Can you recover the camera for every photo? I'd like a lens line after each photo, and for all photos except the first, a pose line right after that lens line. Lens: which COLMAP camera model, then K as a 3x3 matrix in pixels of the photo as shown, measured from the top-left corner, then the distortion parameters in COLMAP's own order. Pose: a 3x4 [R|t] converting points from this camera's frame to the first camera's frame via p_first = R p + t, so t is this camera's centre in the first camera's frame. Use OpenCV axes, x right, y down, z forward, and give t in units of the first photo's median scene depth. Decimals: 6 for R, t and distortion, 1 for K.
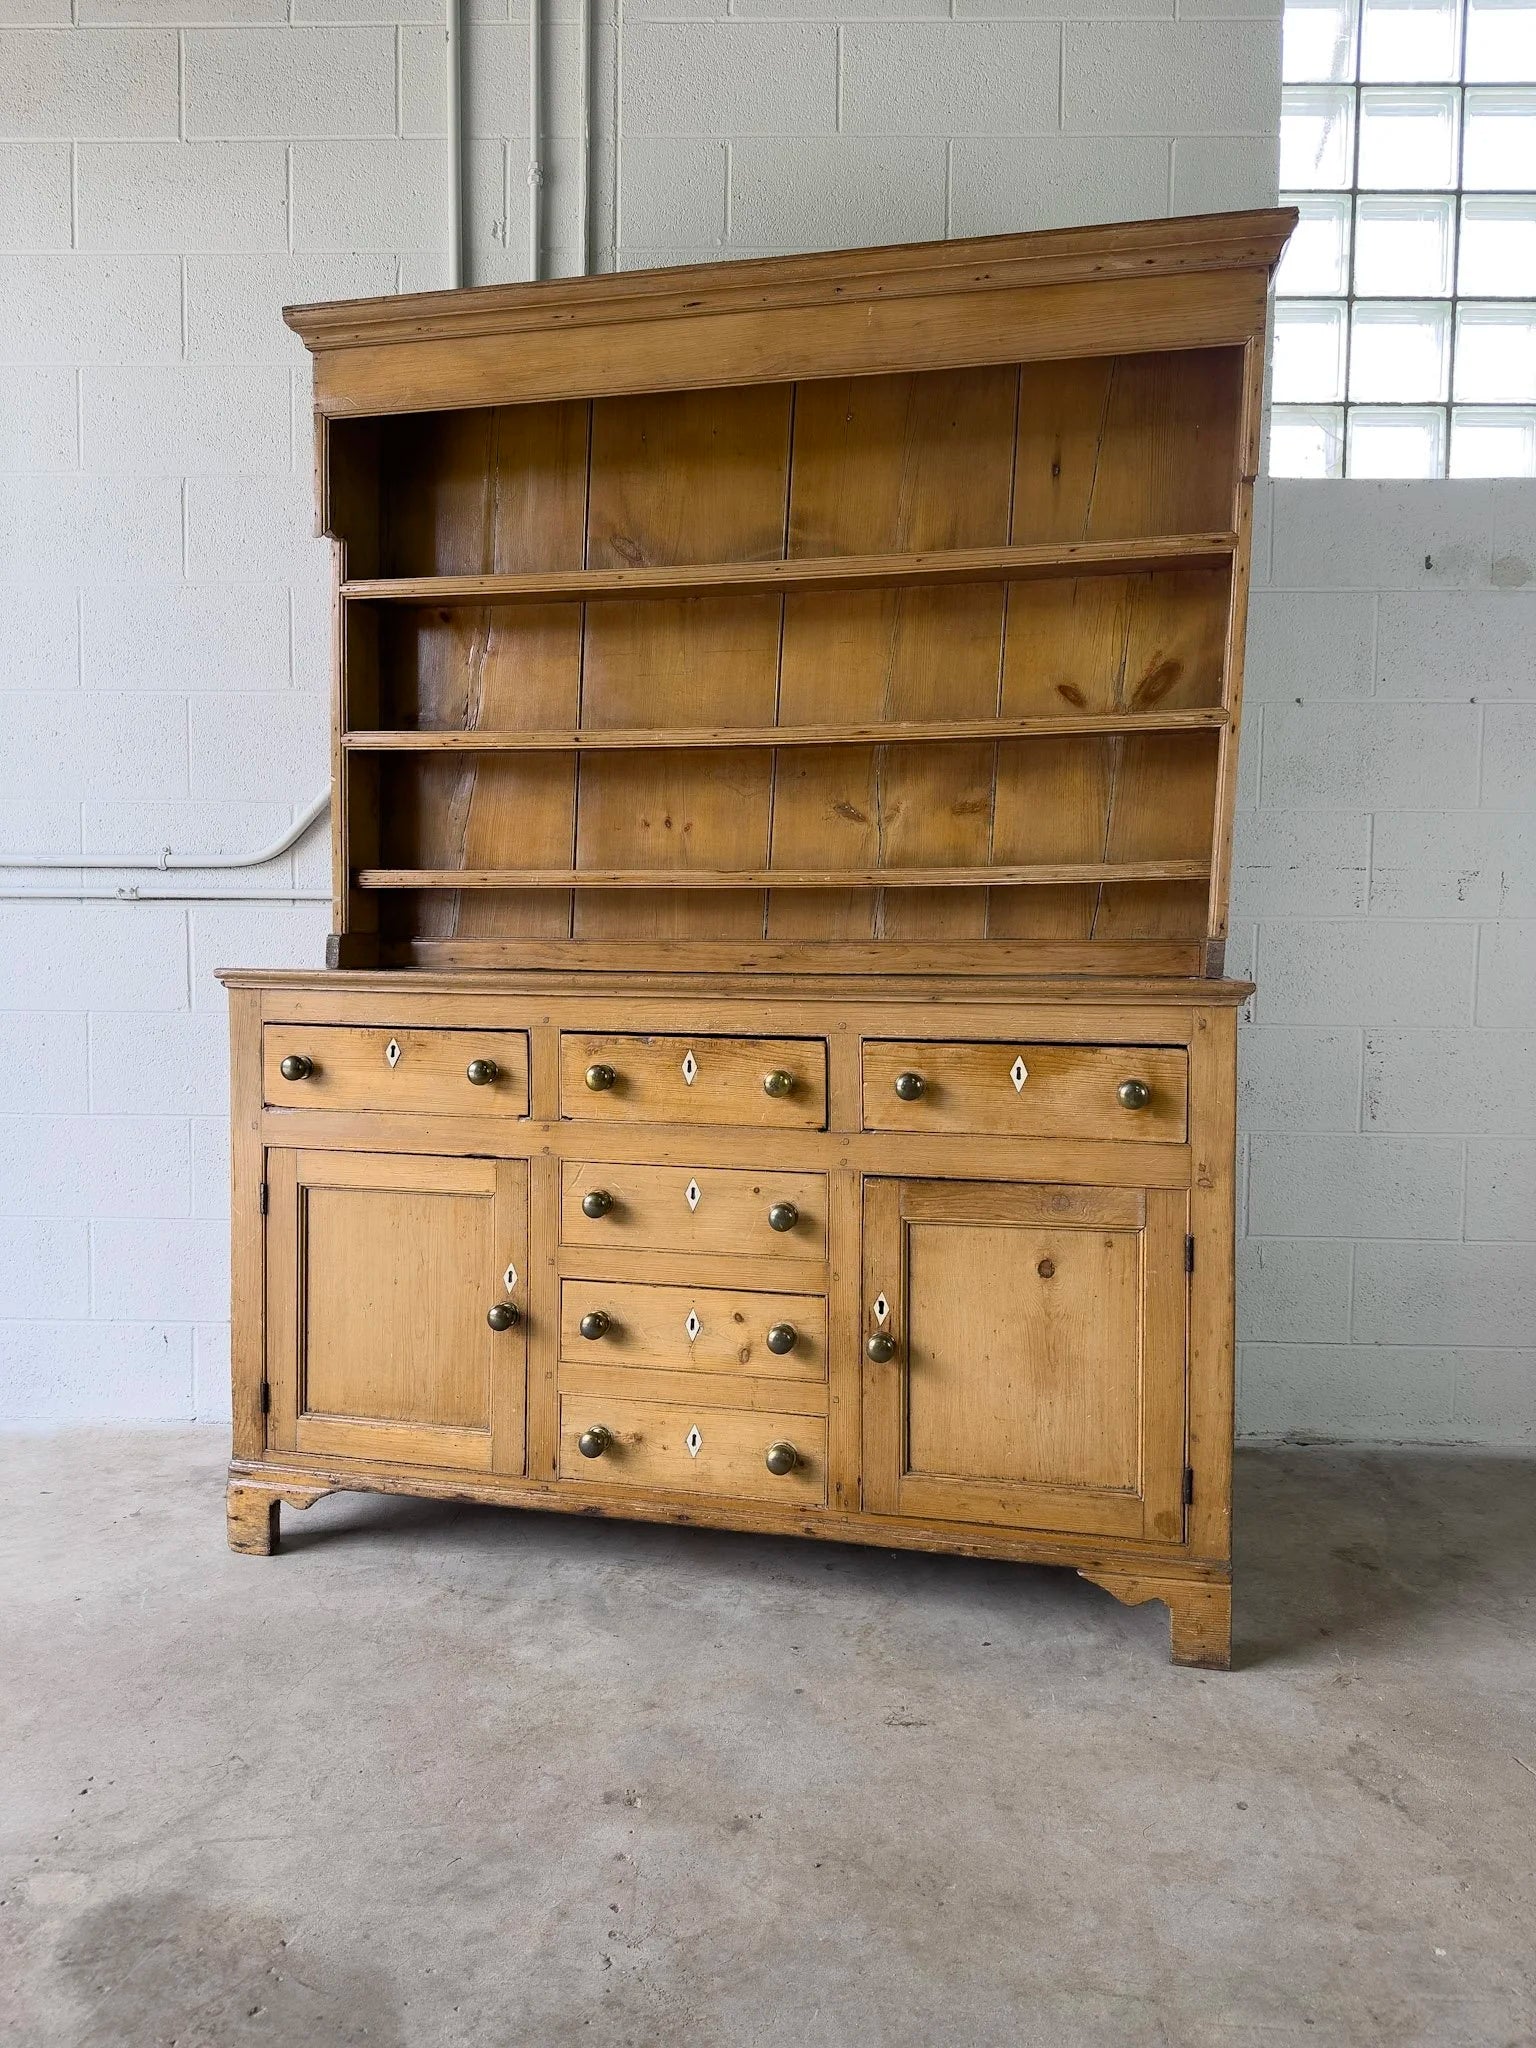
lens RADIAL K [[1440.2, 0, 761.8], [0, 1440.2, 1003.9], [0, 0, 1]] dist [0.041394, -0.046619]
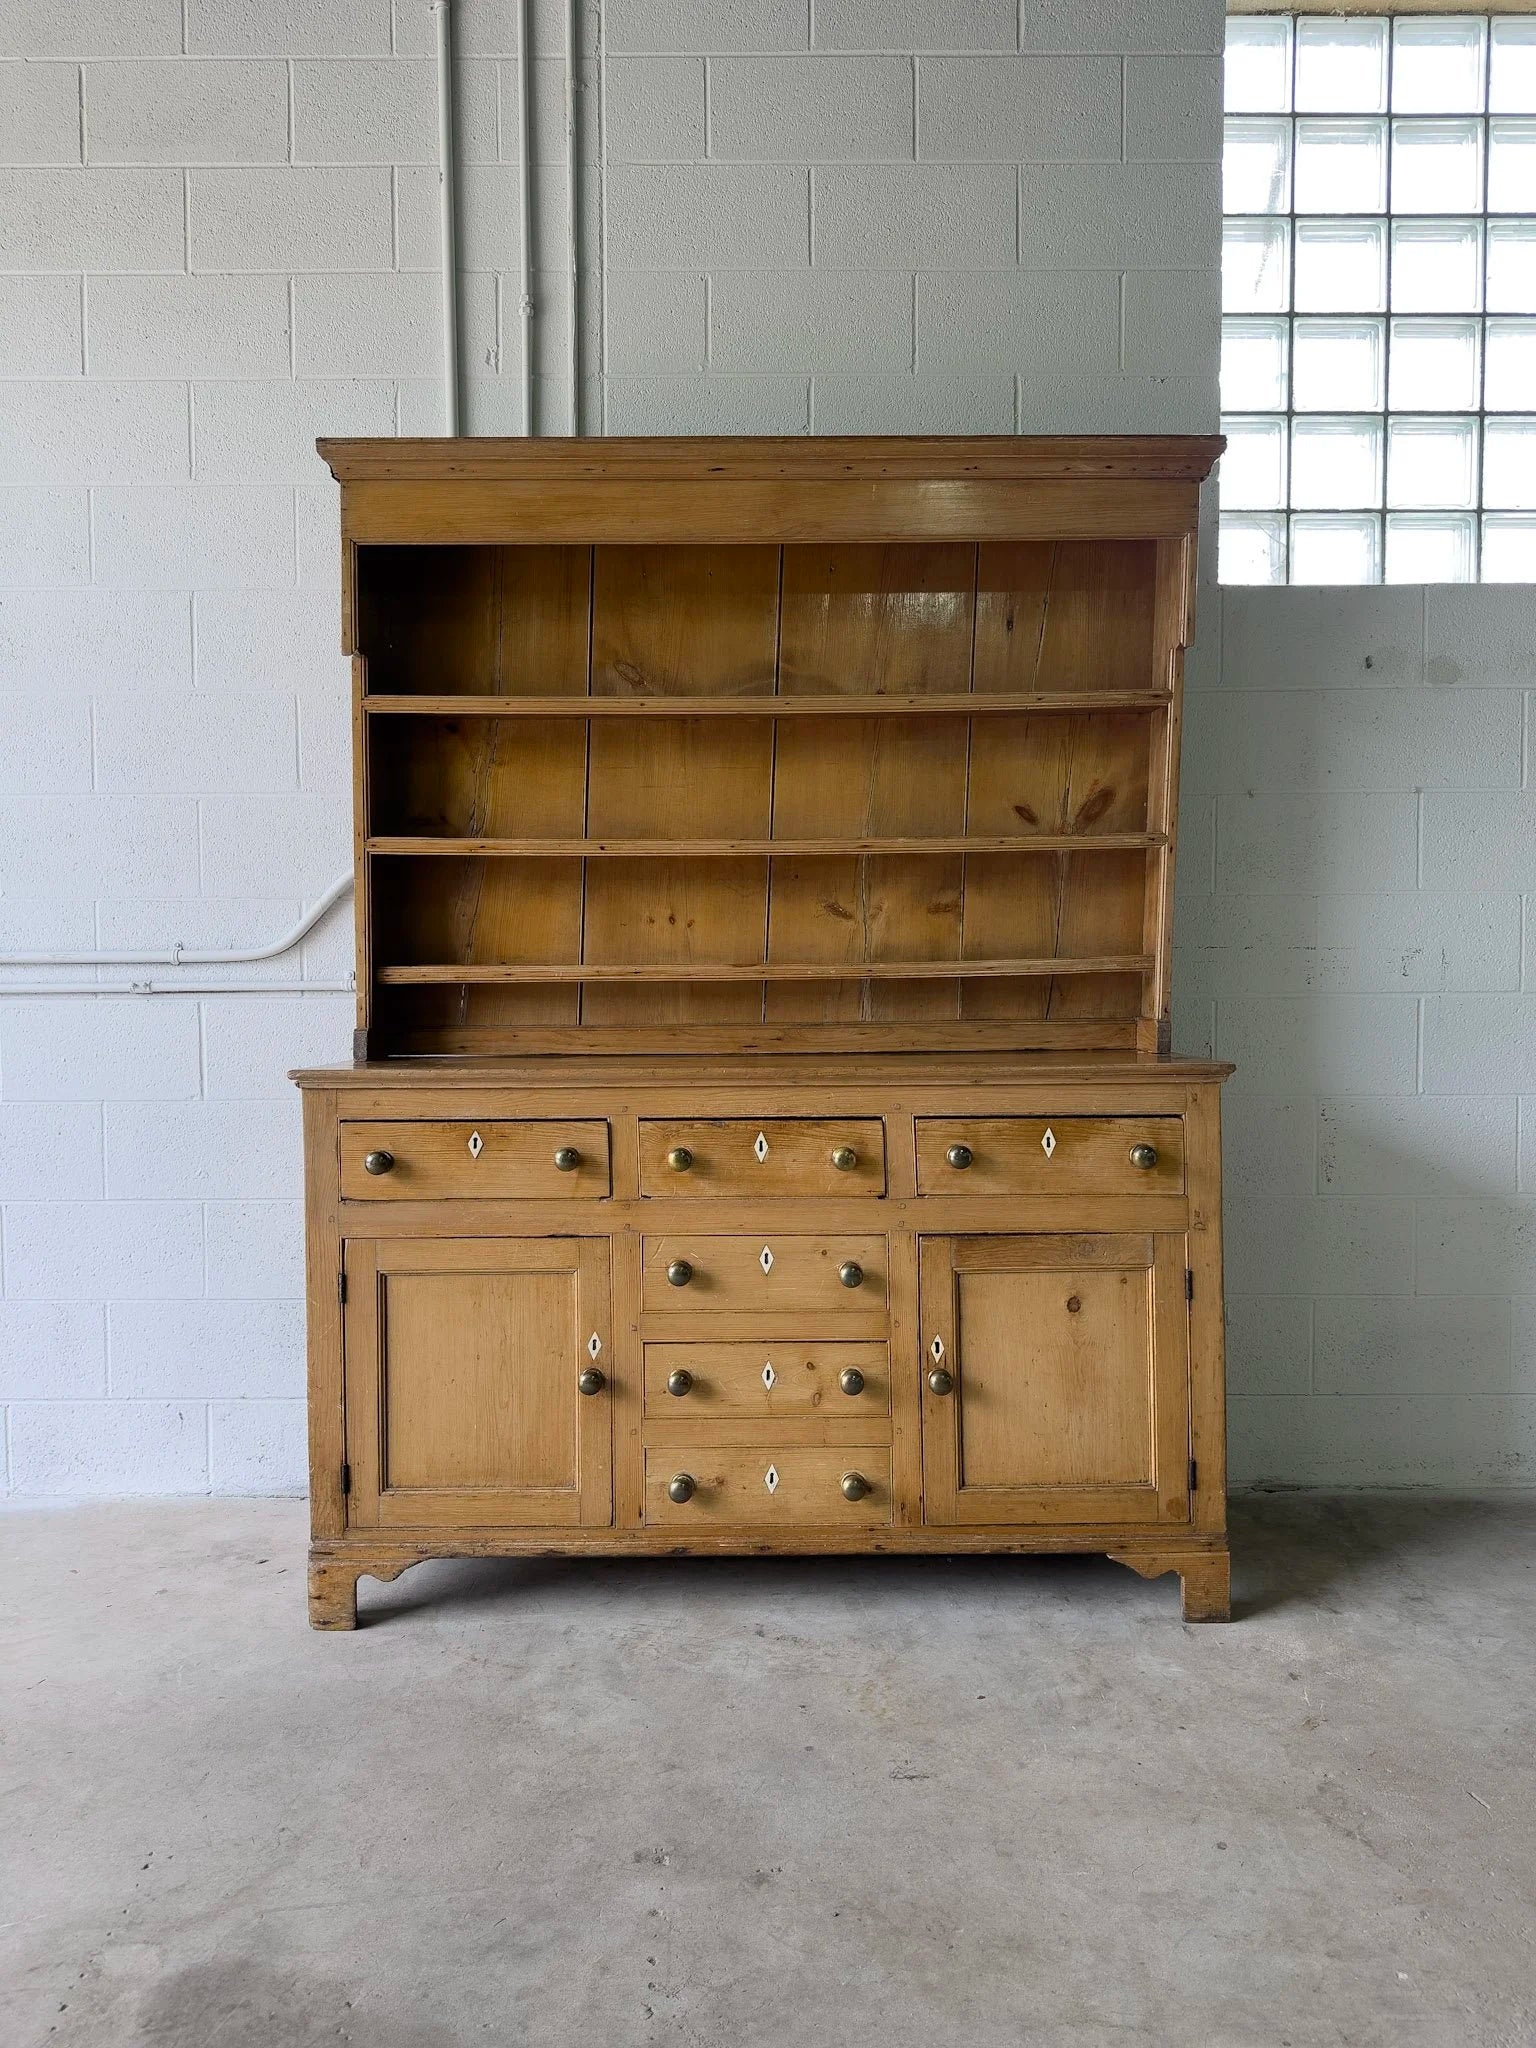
lens RADIAL K [[1440.5, 0, 746.2], [0, 1440.5, 1015.9], [0, 0, 1]] dist [0.040048, -0.045623]
pose [[0.972048, -0.022567, 0.233697, -0.316586], [0.026383, 0.999565, -0.013217, -0.043716], [-0.233297, 0.019013, 0.972220, -0.097999]]
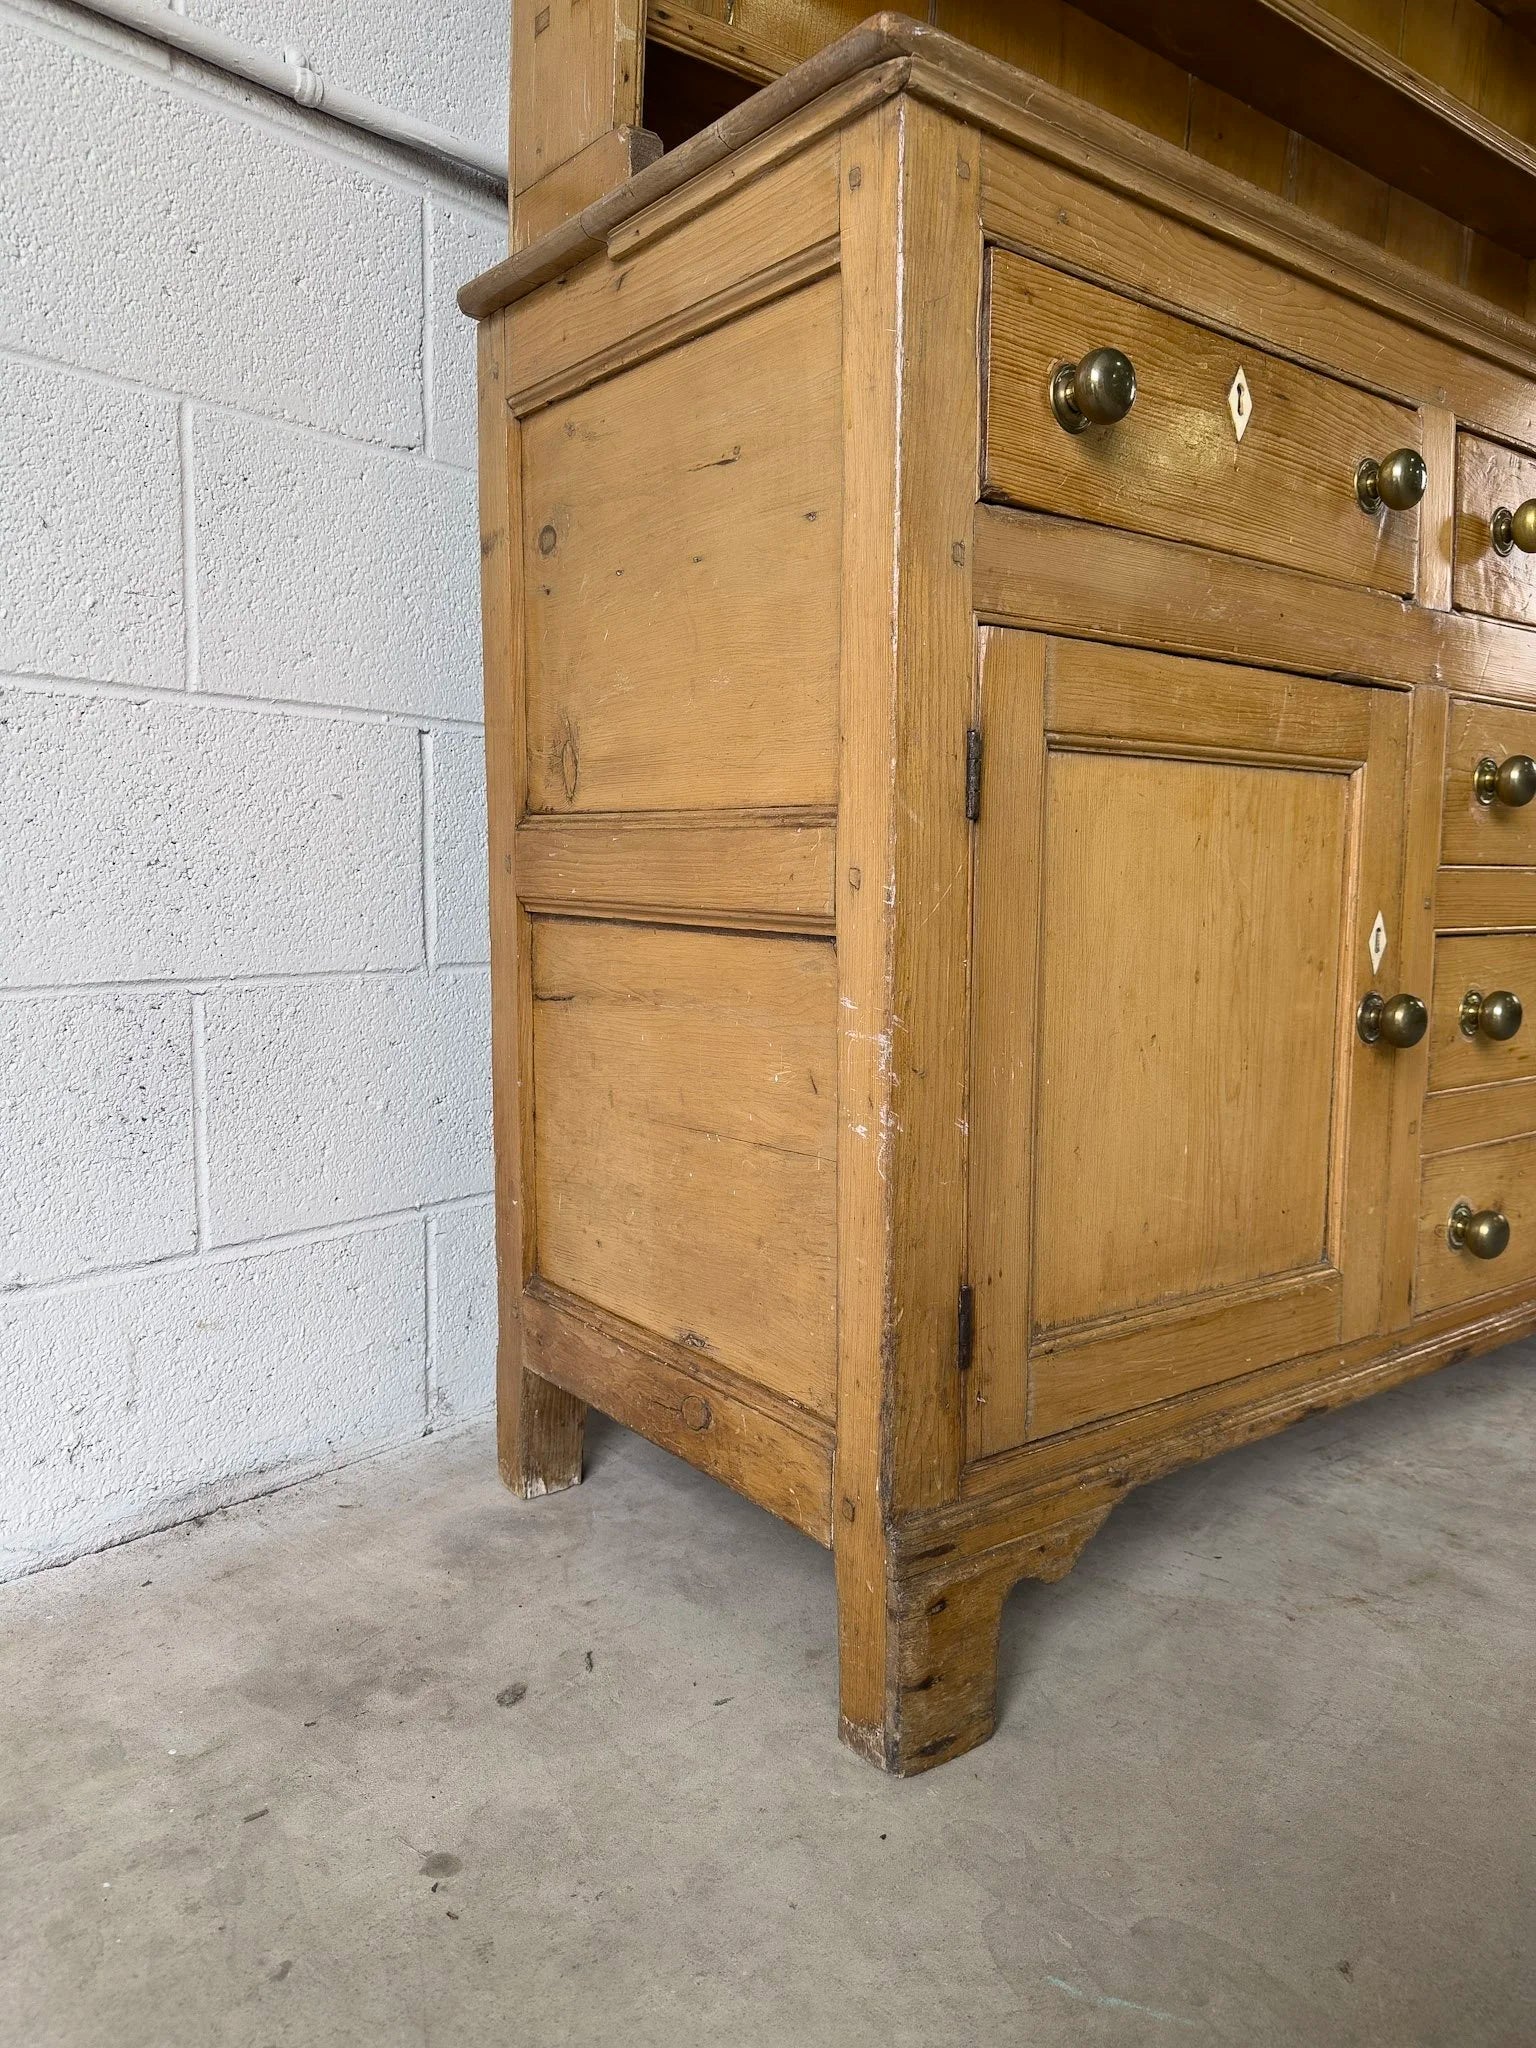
lens RADIAL K [[1440.5, 0, 758.5], [0, 1440.5, 1025.3], [0, 0, 1]] dist [0.040048, -0.045623]
pose [[0.626212, -0.082290, 0.775298, -0.687550], [0.017797, 0.995664, 0.091304, 0.171800], [-0.779450, -0.043378, 0.624961, 0.866756]]
